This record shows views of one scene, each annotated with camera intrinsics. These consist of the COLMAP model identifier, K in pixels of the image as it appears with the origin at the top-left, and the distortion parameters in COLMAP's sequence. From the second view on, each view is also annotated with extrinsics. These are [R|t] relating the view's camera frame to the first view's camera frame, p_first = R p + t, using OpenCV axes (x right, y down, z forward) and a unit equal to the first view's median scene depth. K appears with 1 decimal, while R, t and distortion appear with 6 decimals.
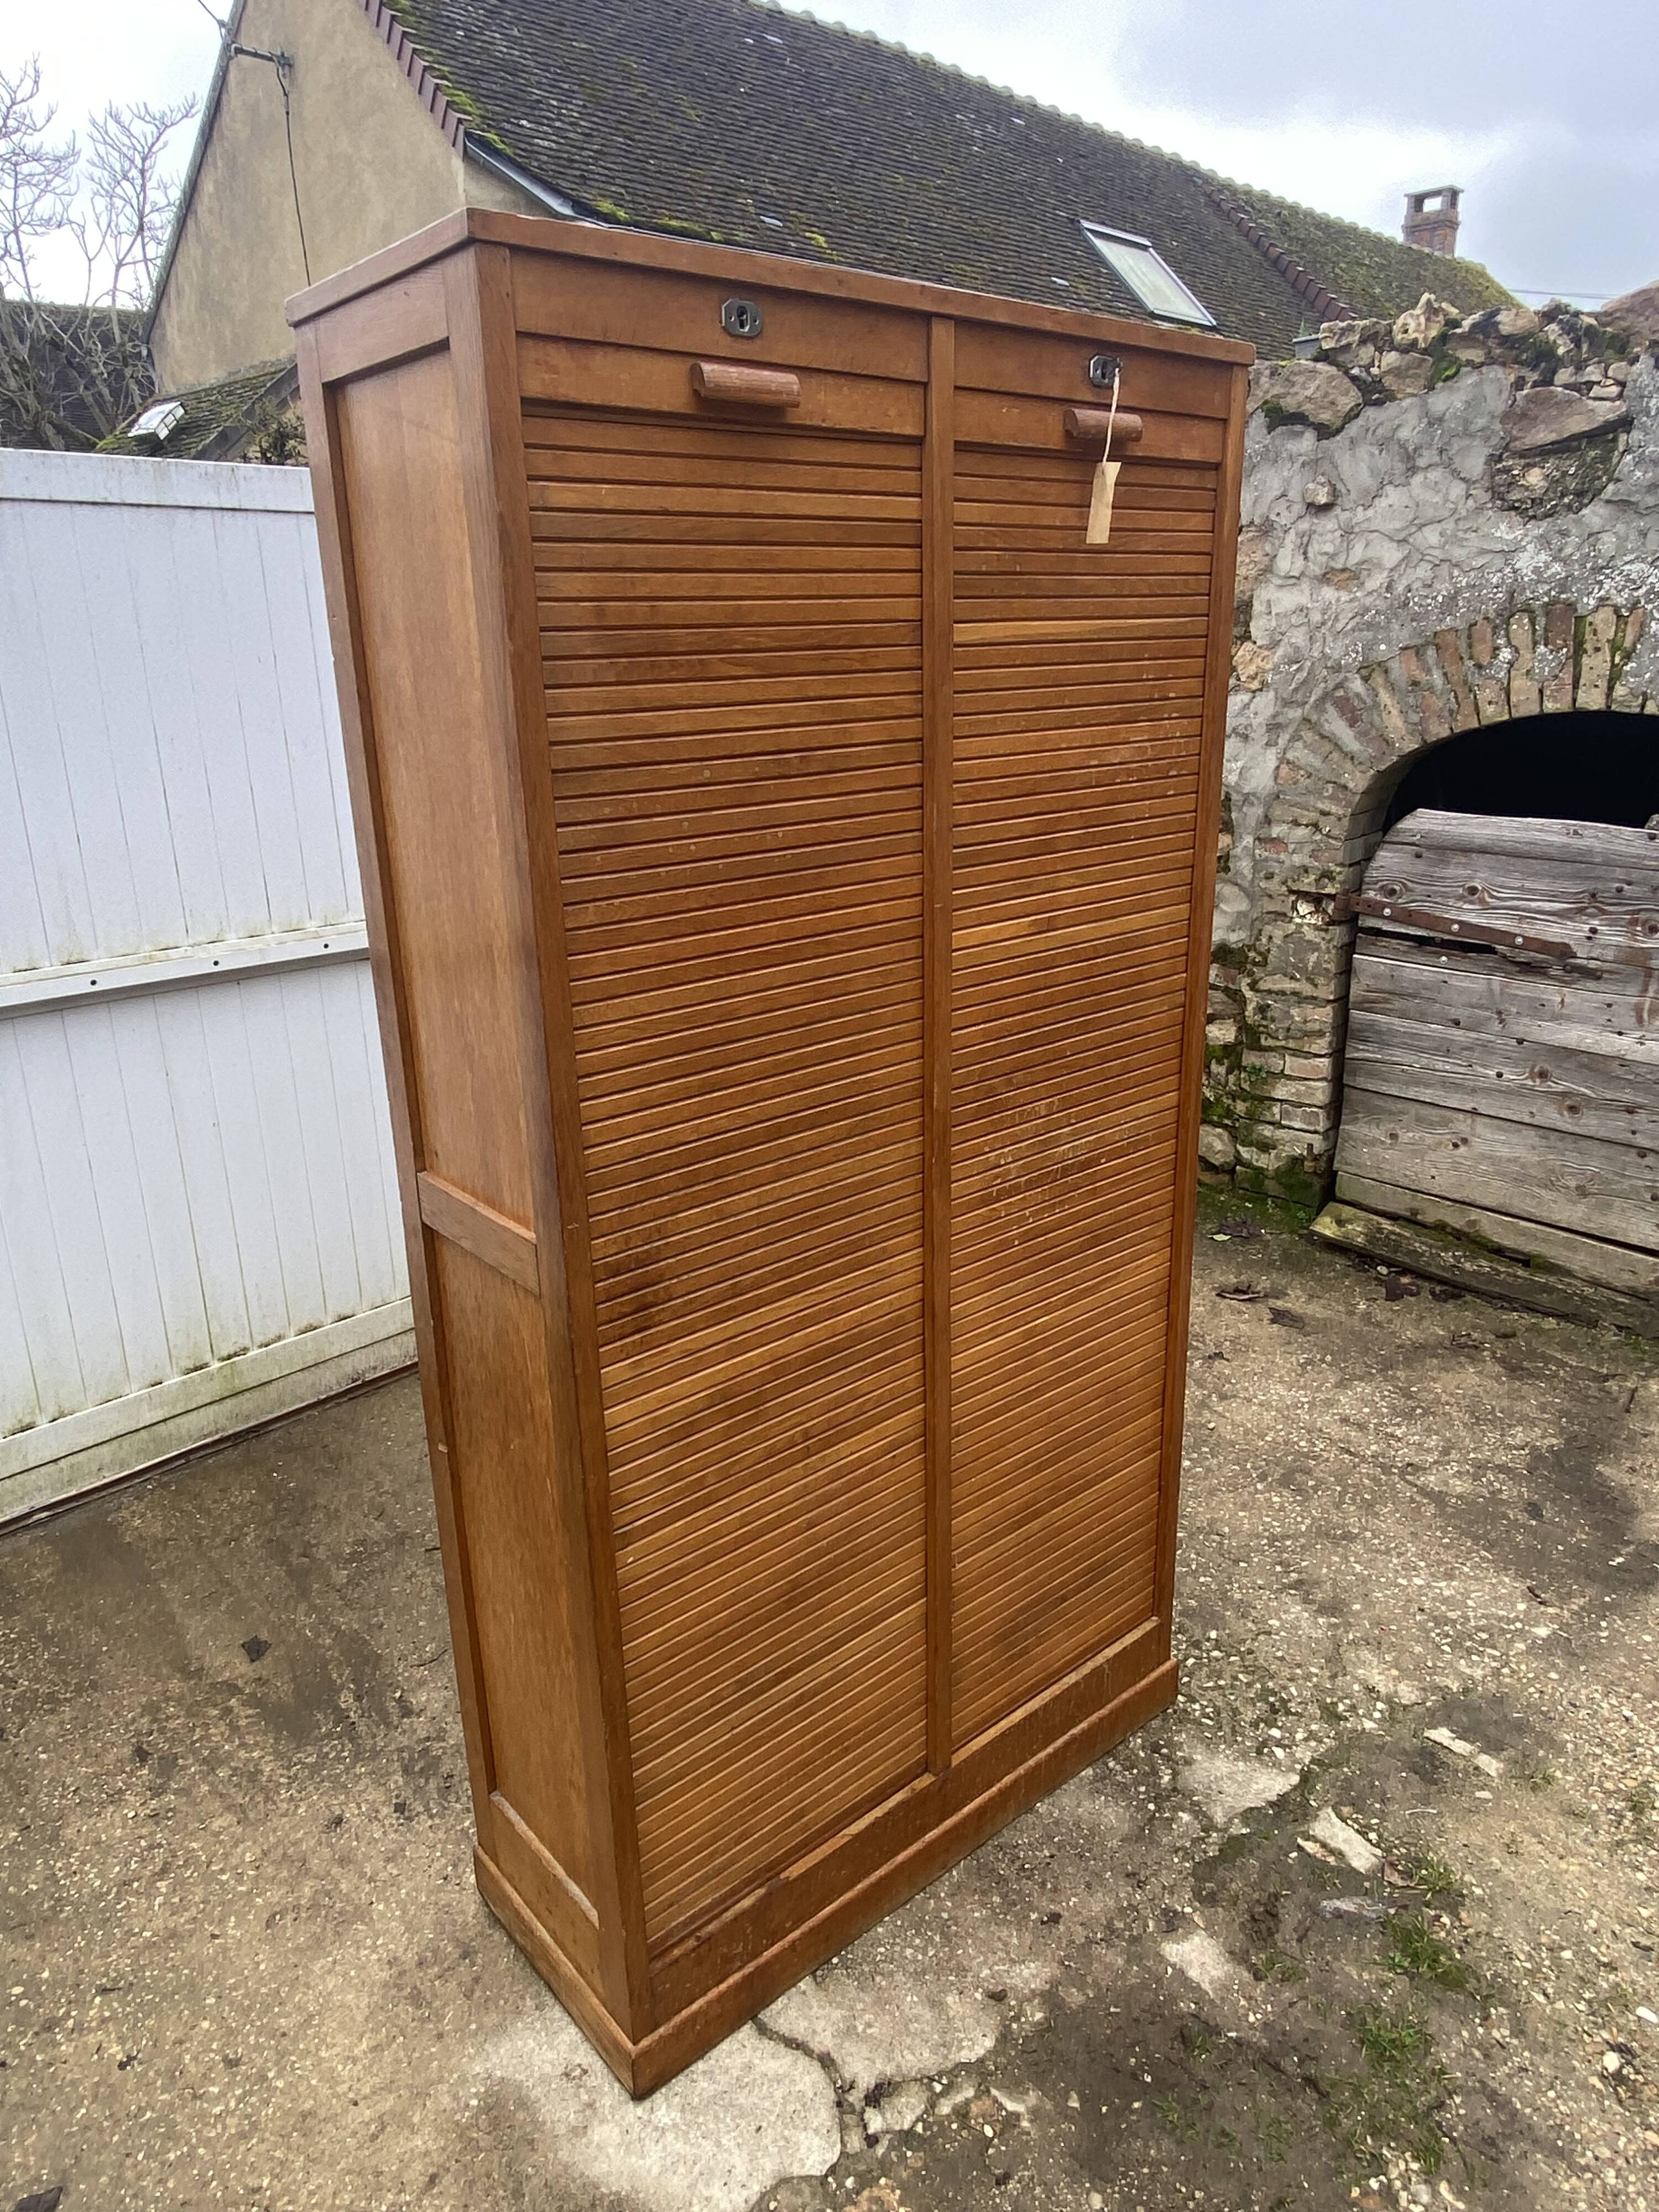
lens RADIAL K [[1436.0, 0, 823.6], [0, 1436.0, 1099.3], [0, 0, 1]] dist [0.034791, -0.043707]
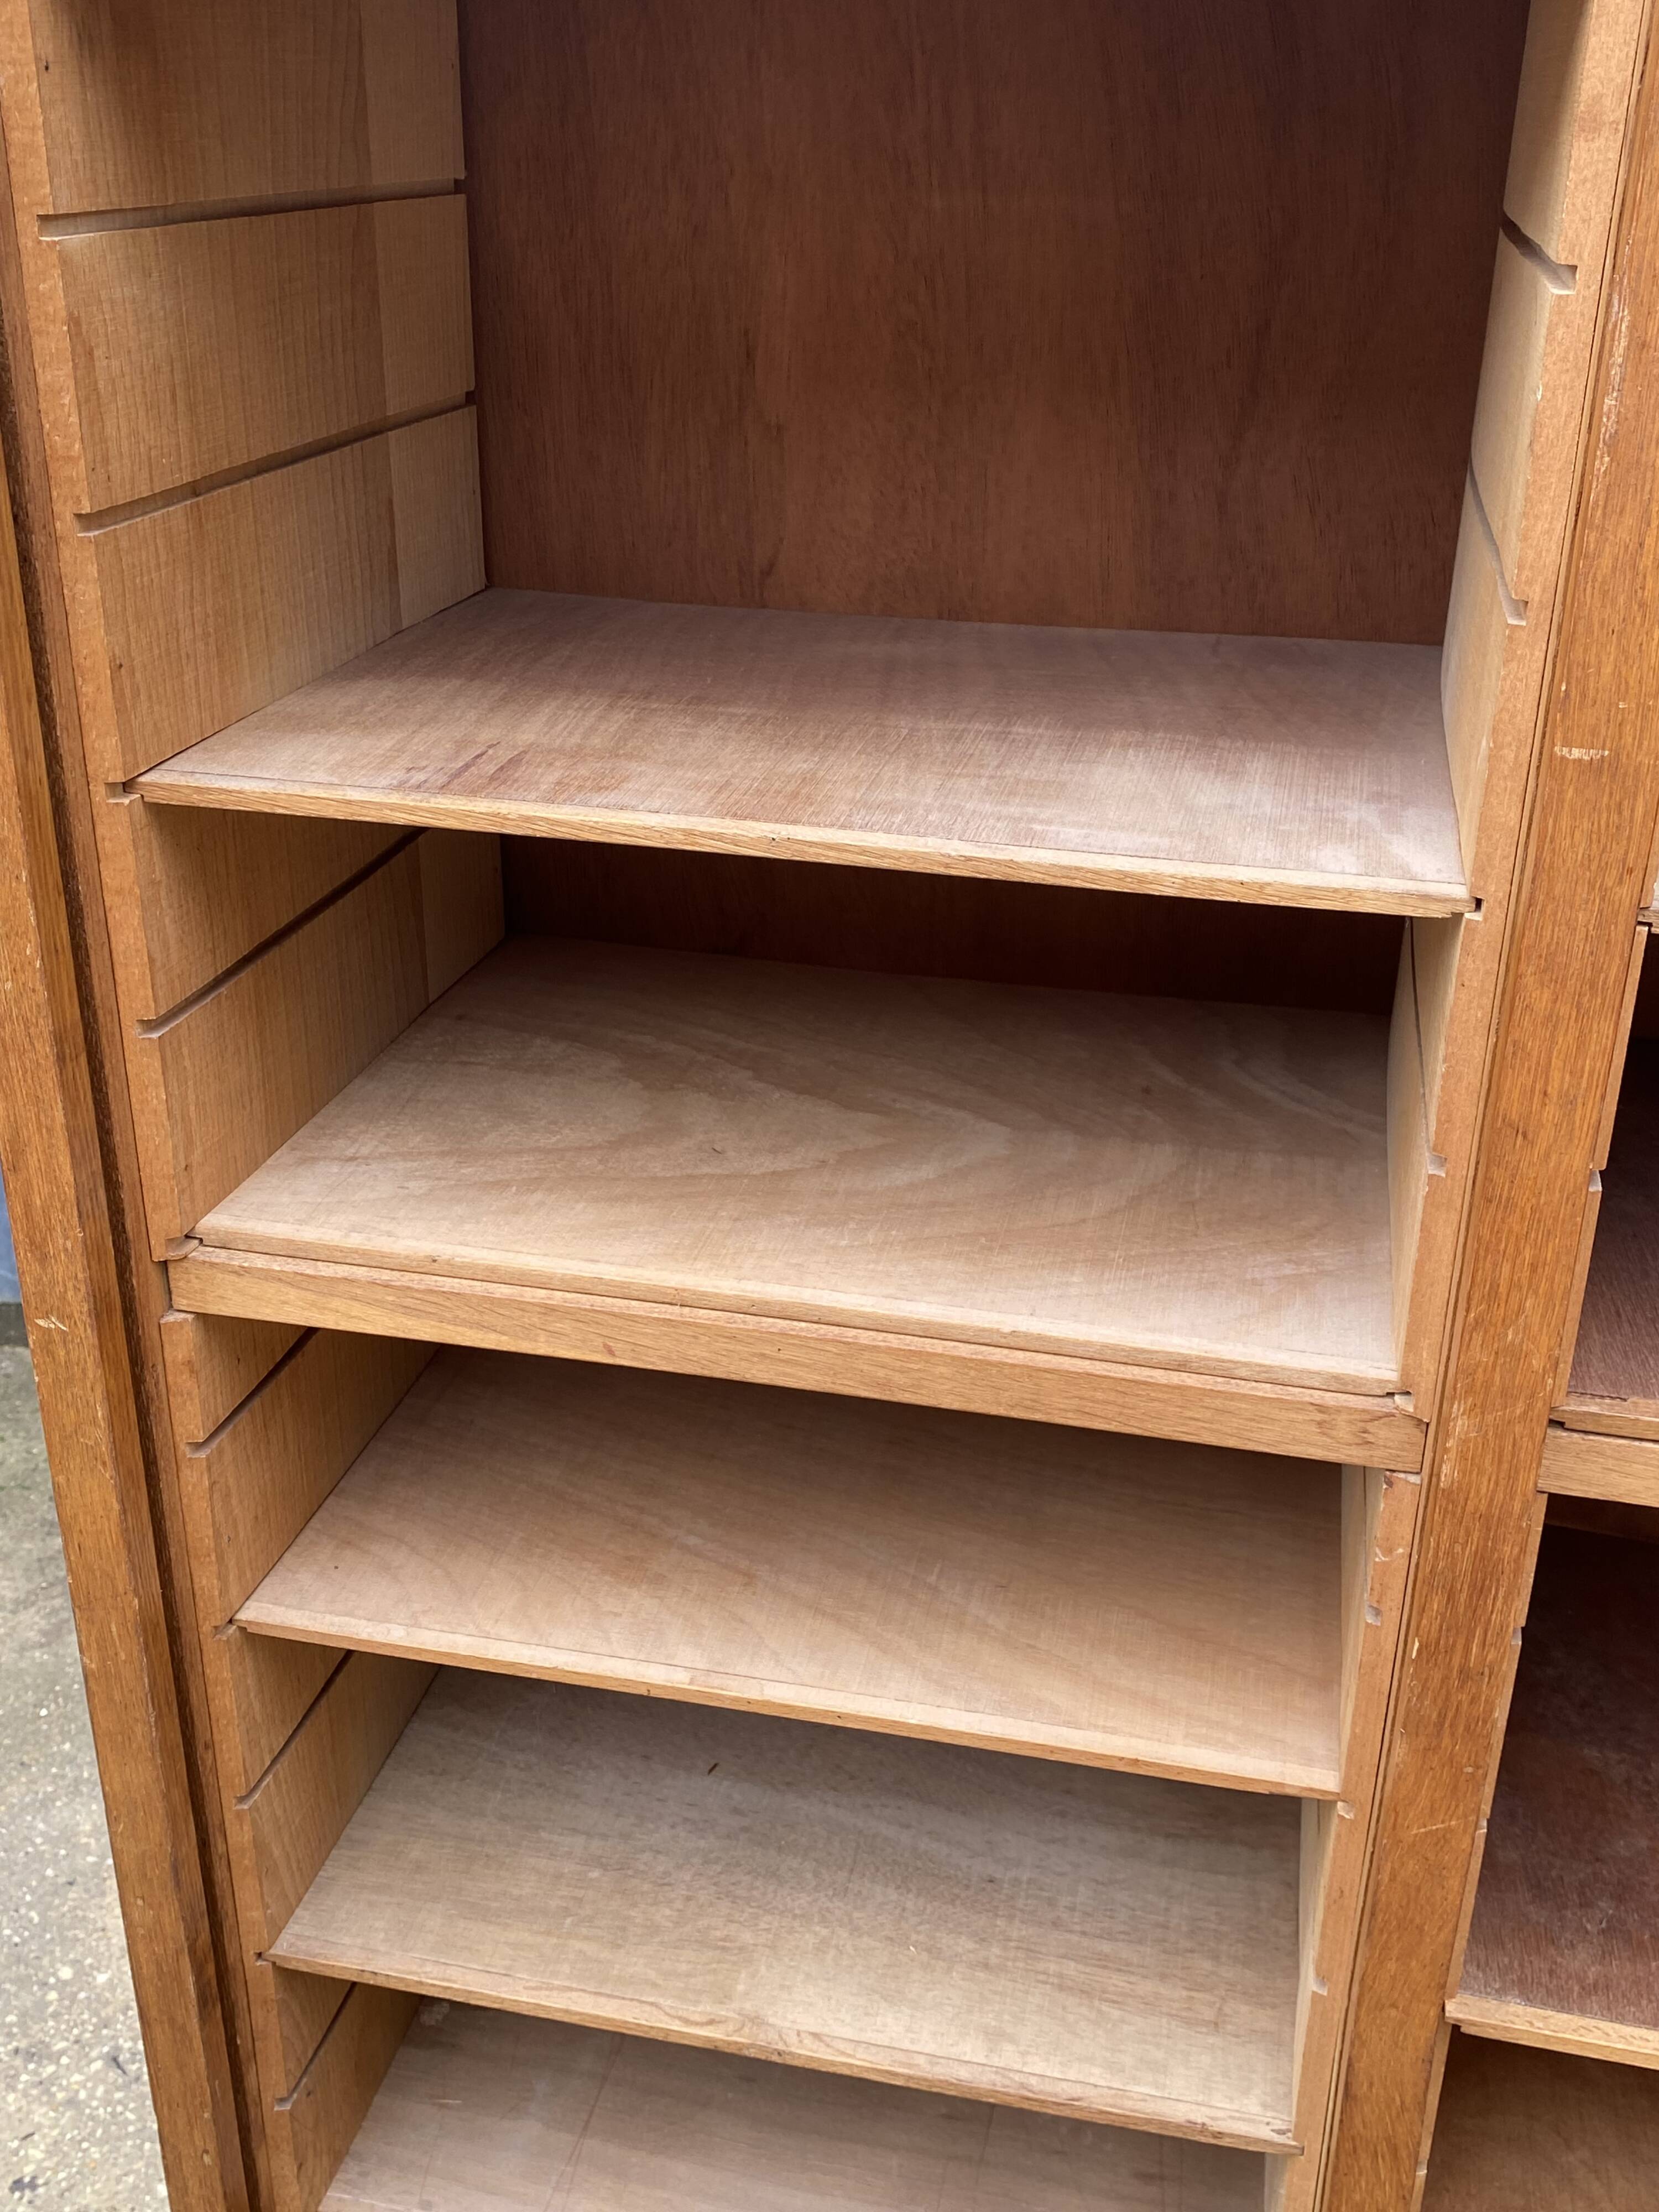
lens RADIAL K [[2175.0, 0, 881.0], [0, 2175.0, 1126.1], [0, 0, 1]] dist [0.008479, -0.023623]
pose [[0.617989, 0.377017, -0.689890, 0.137474], [-0.272244, 0.925846, 0.262094, -0.072815], [0.737545, 0.025847, 0.674803, 0.341965]]
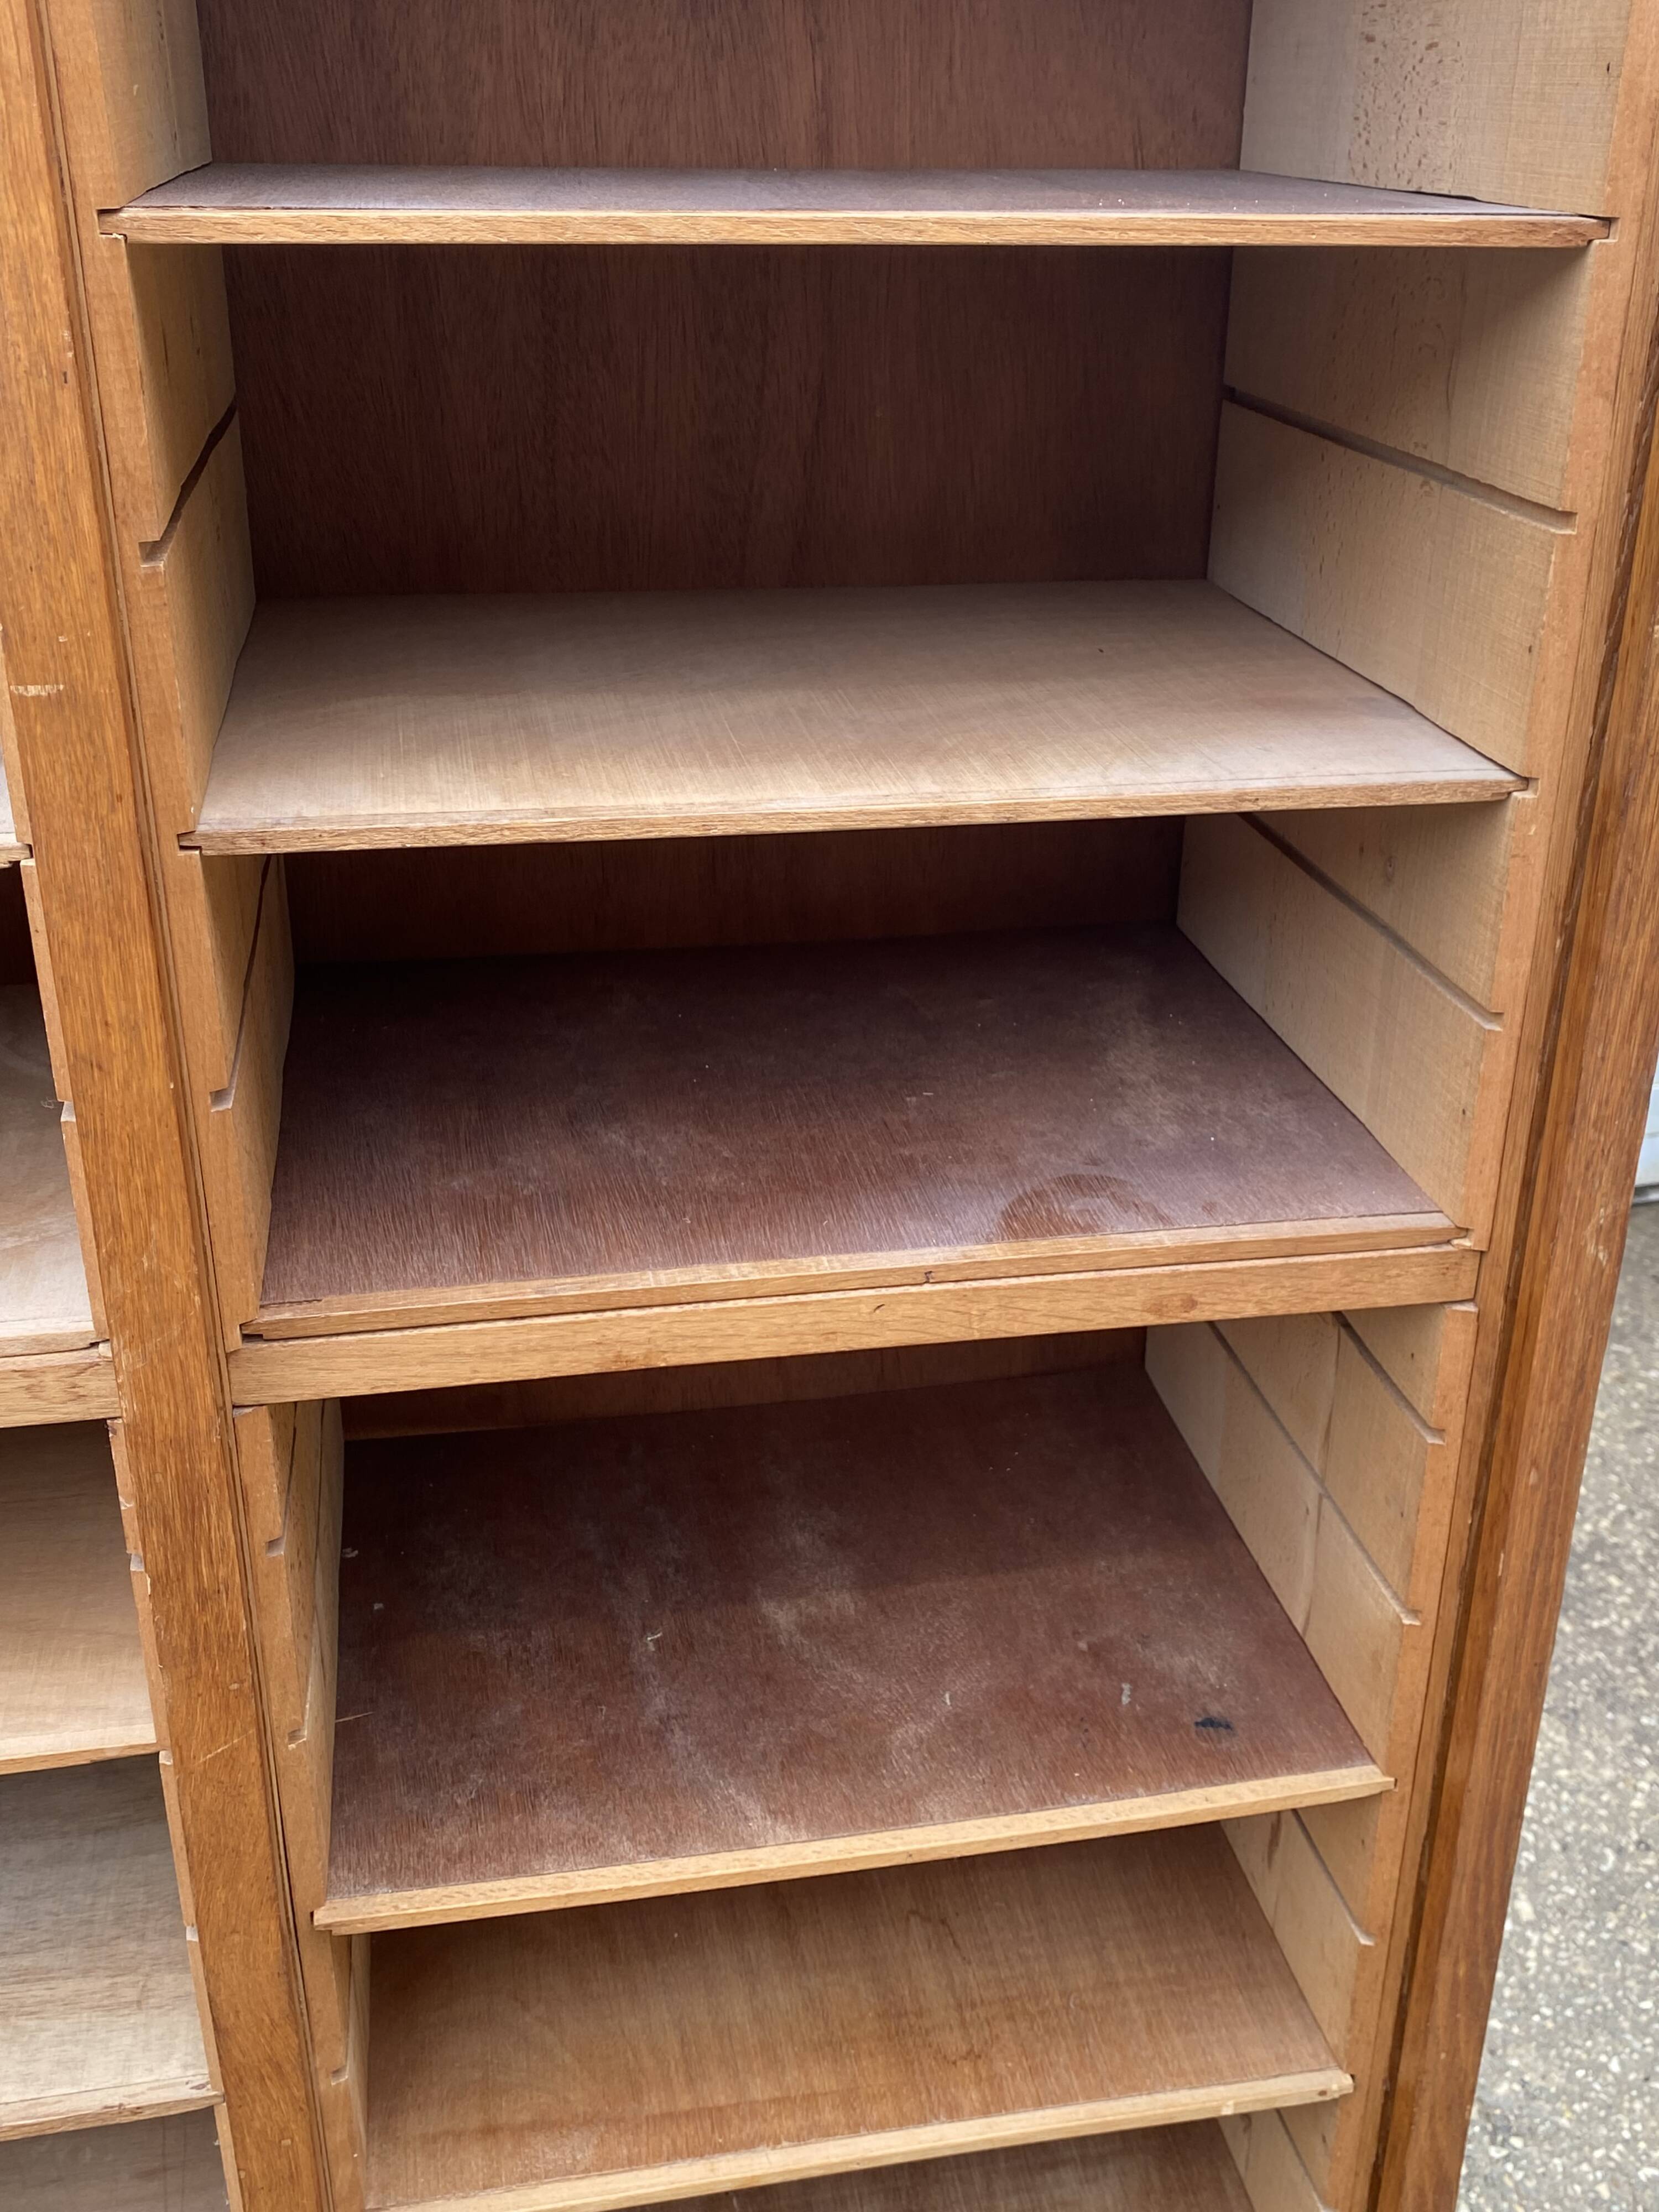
lens RADIAL K [[2172.4, 0, 835.1], [0, 2172.4, 1108.3], [0, 0, 1]] dist [-0.004452, 0.007347]
pose [[0.870601, 0.239677, -0.429661, 0.184552], [-0.175331, 0.967120, 0.184221, -0.081540], [0.459688, -0.085050, 0.883999, 0.371583]]
